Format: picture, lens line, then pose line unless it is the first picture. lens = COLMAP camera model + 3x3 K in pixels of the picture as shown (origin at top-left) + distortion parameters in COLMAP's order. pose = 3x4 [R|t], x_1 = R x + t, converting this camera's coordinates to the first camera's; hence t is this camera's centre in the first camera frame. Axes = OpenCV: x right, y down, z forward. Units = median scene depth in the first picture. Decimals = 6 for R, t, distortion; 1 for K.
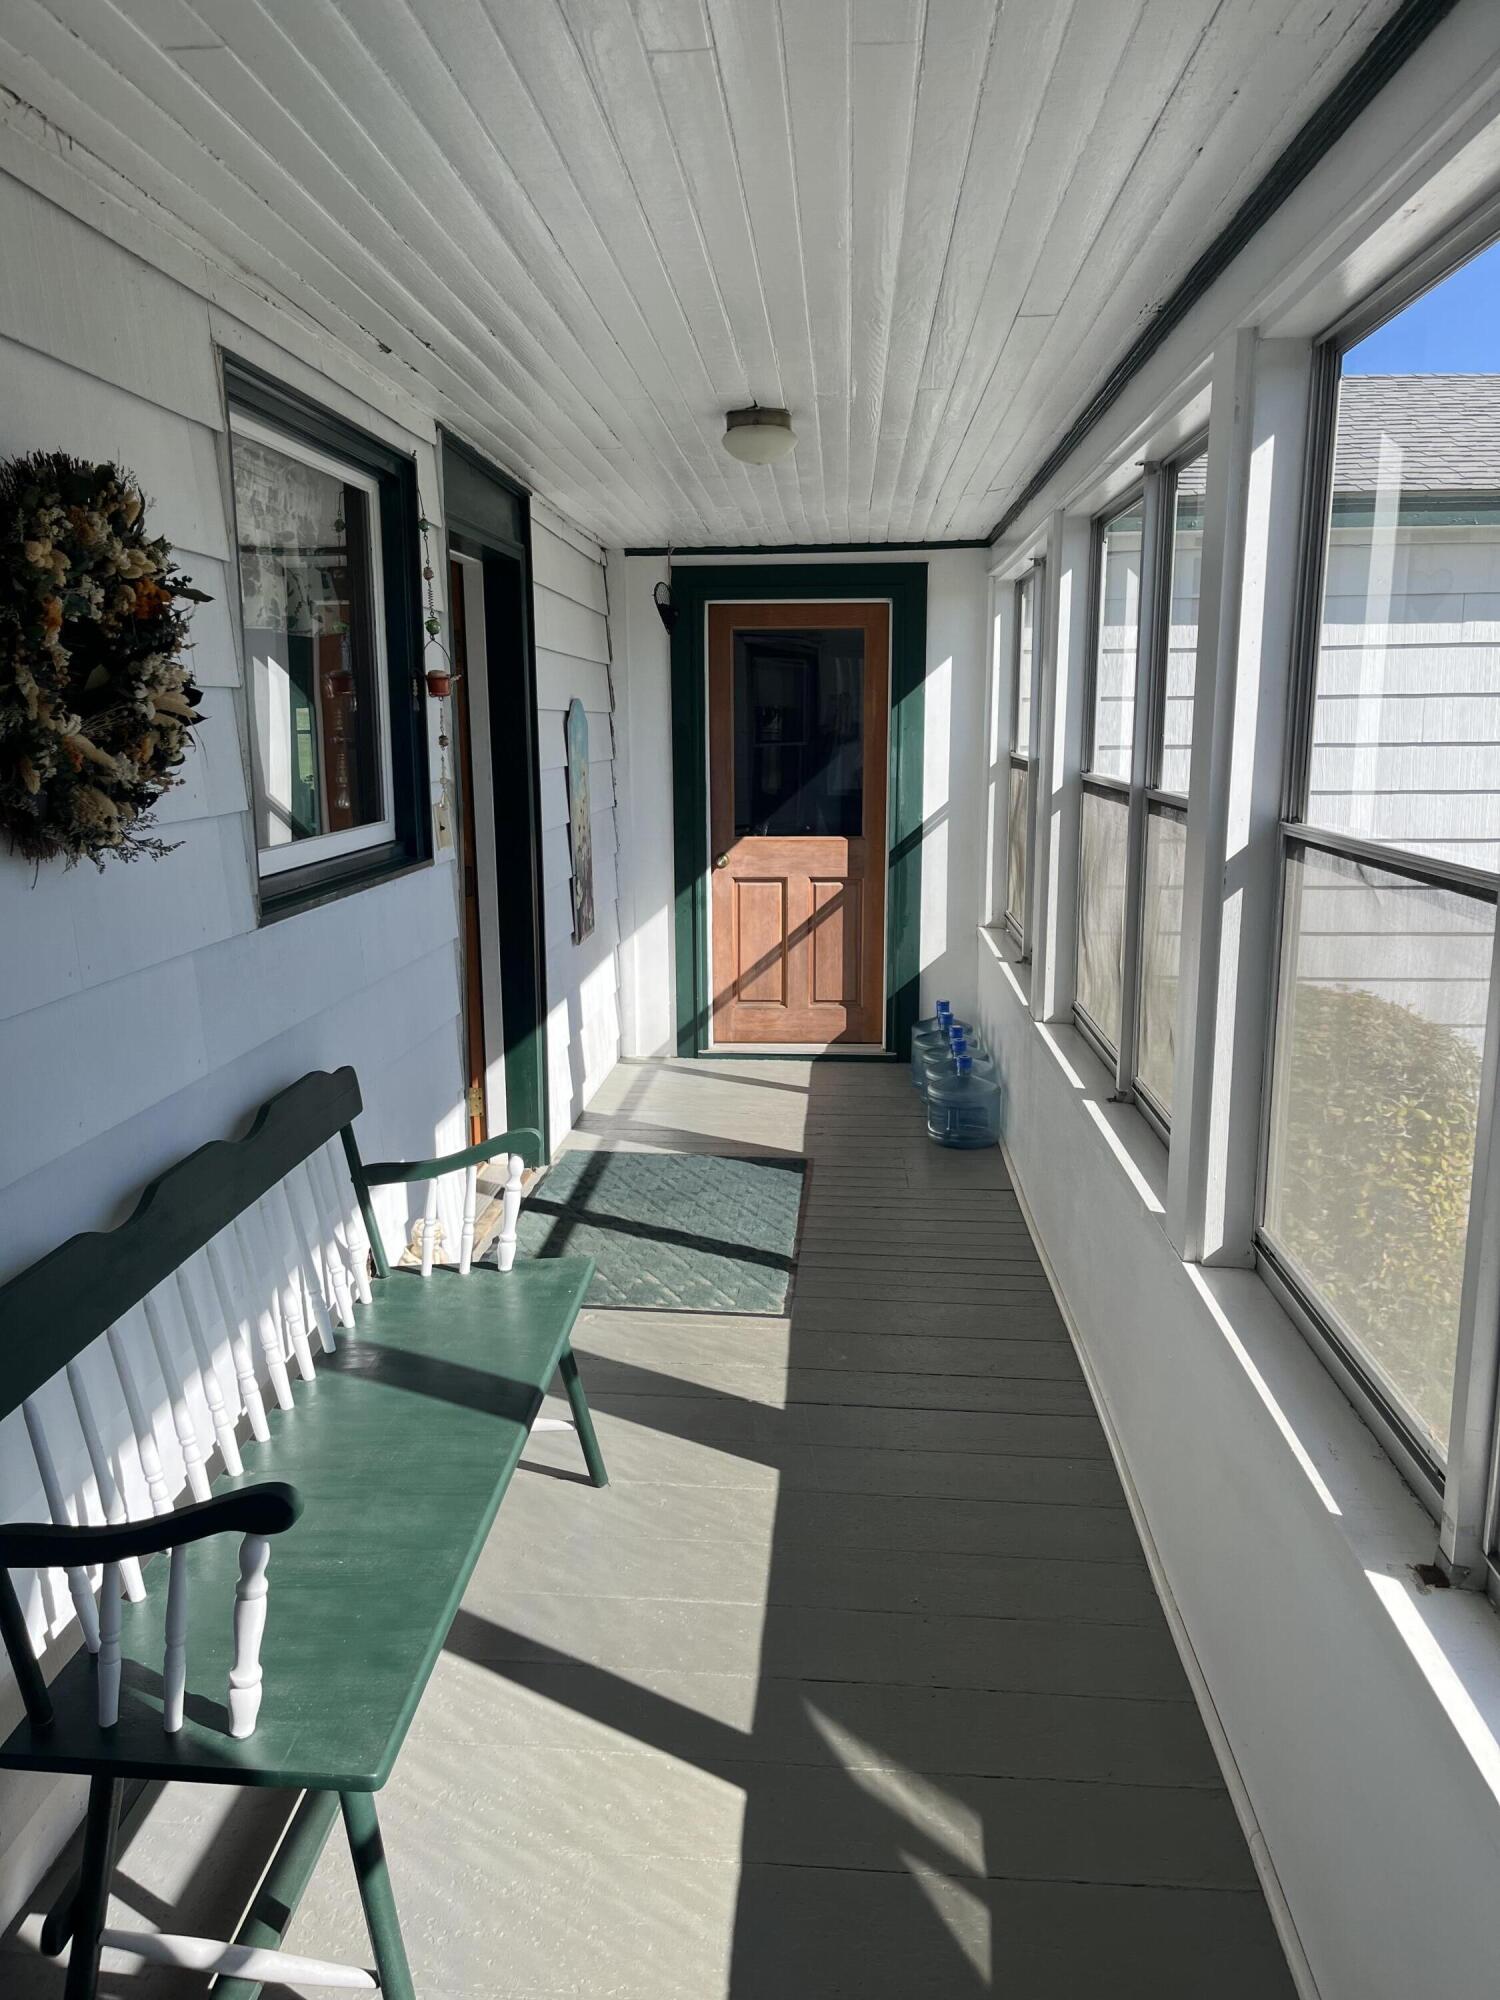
lens RADIAL K [[1515.6, 0, 749.0], [0, 1515.6, 1017.5], [0, 0, 1]] dist [0.047542, -0.010250]
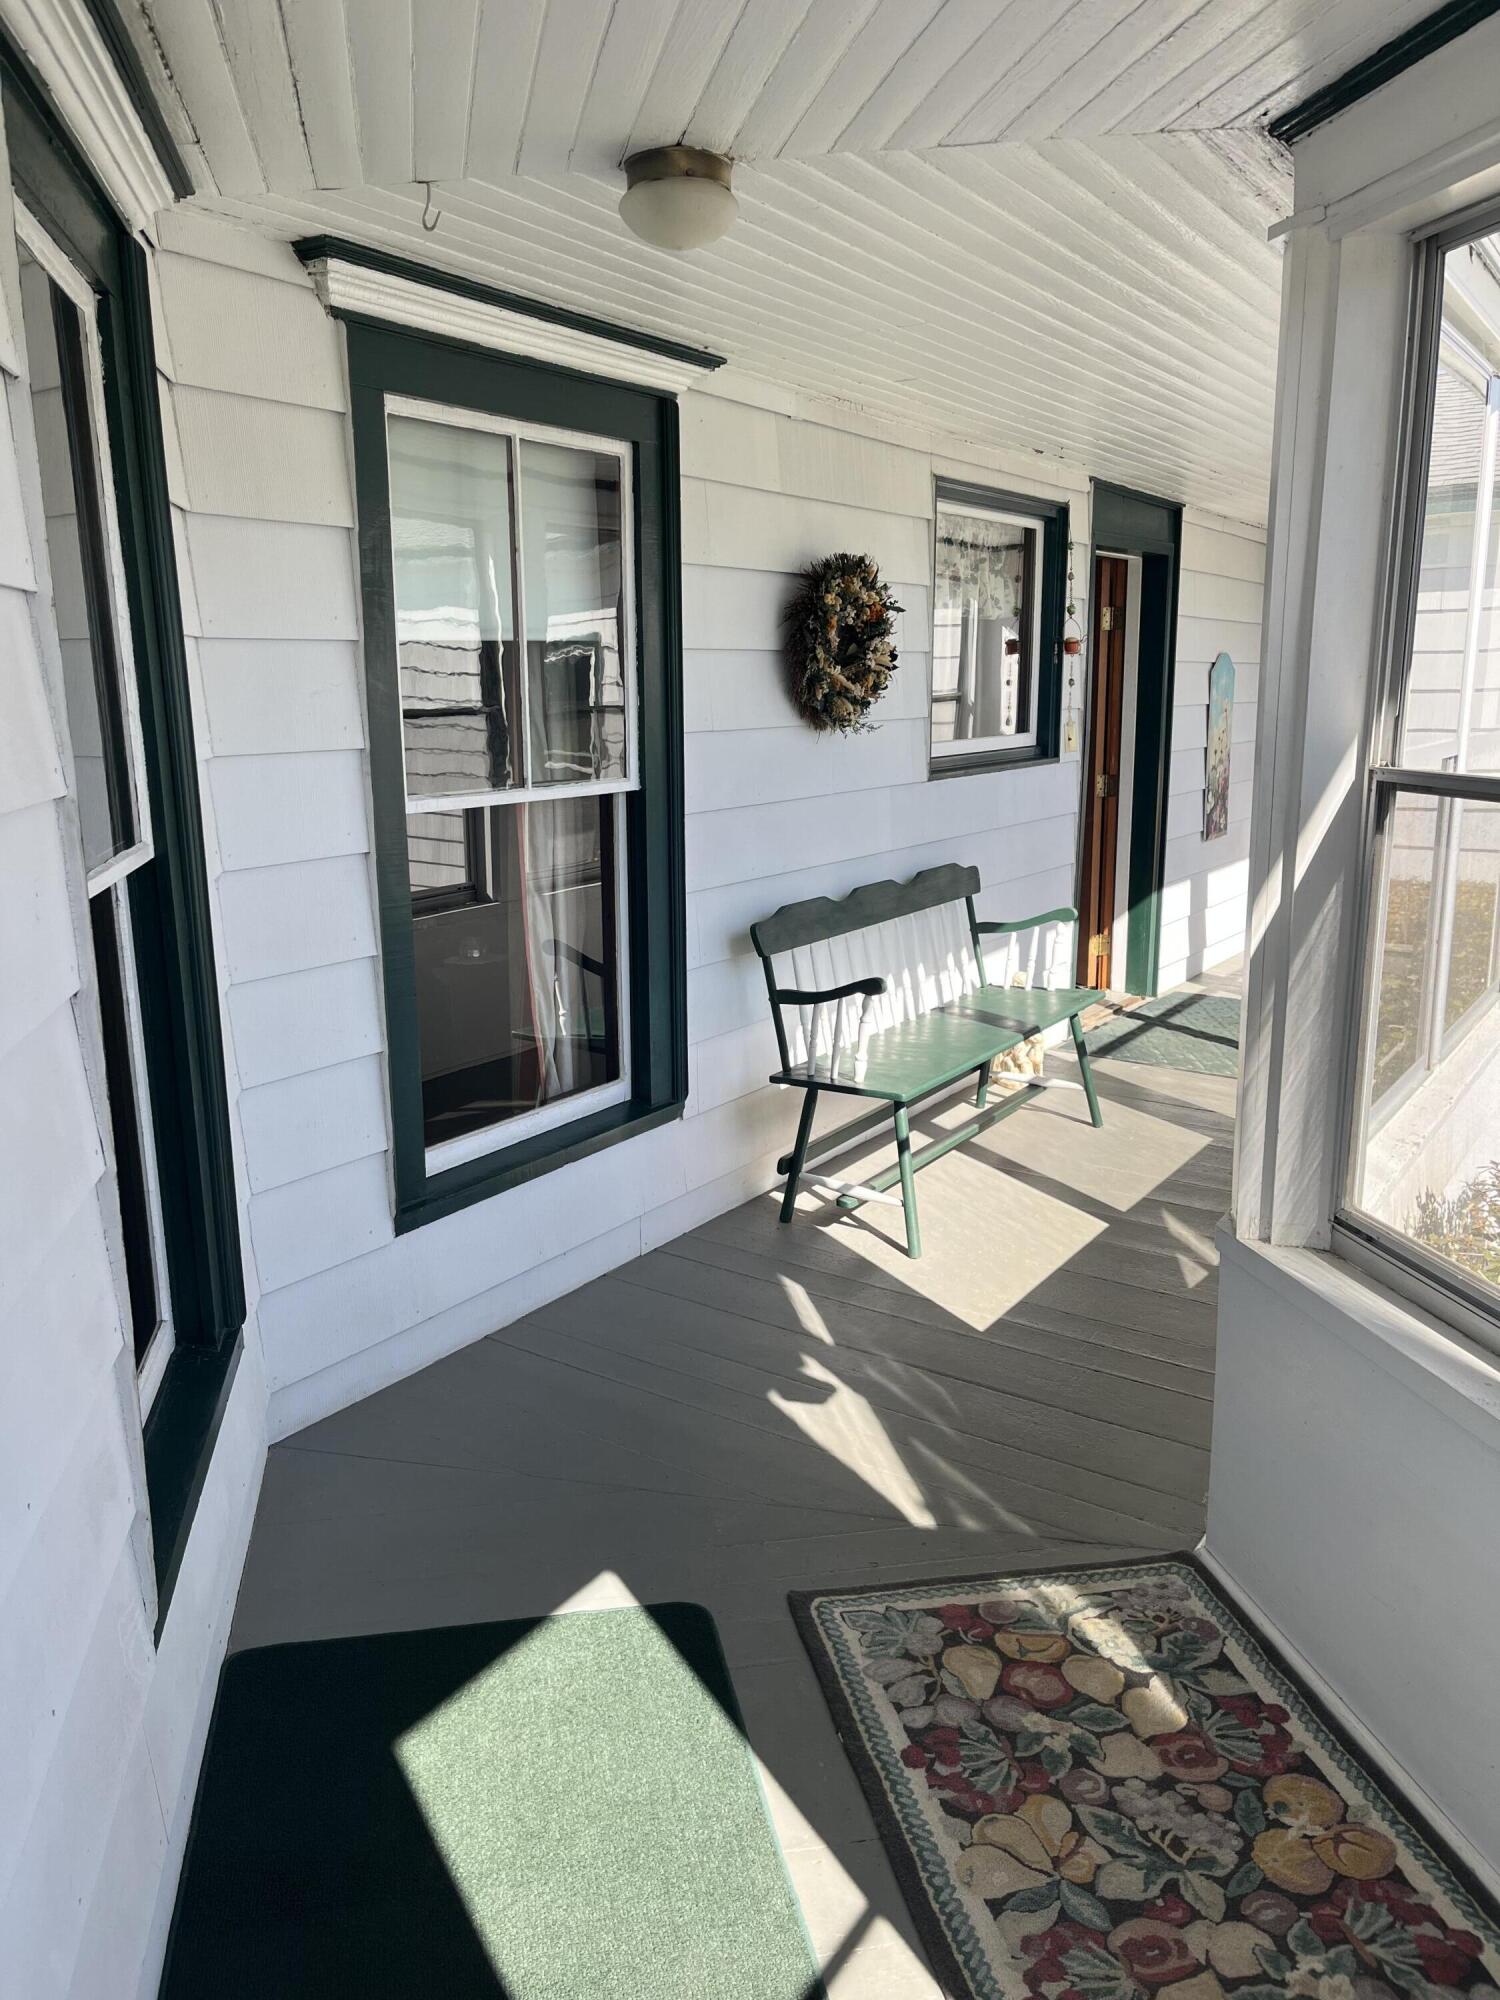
lens RADIAL K [[1515.6, 0, 745.3], [0, 1515.6, 1001.1], [0, 0, 1]] dist [0.047542, -0.010250]
pose [[0.869502, 0.096386, -0.484434, 0.470131], [-0.088739, 0.995301, 0.038756, 0.180700], [0.485893, 0.009290, 0.873969, -0.840932]]
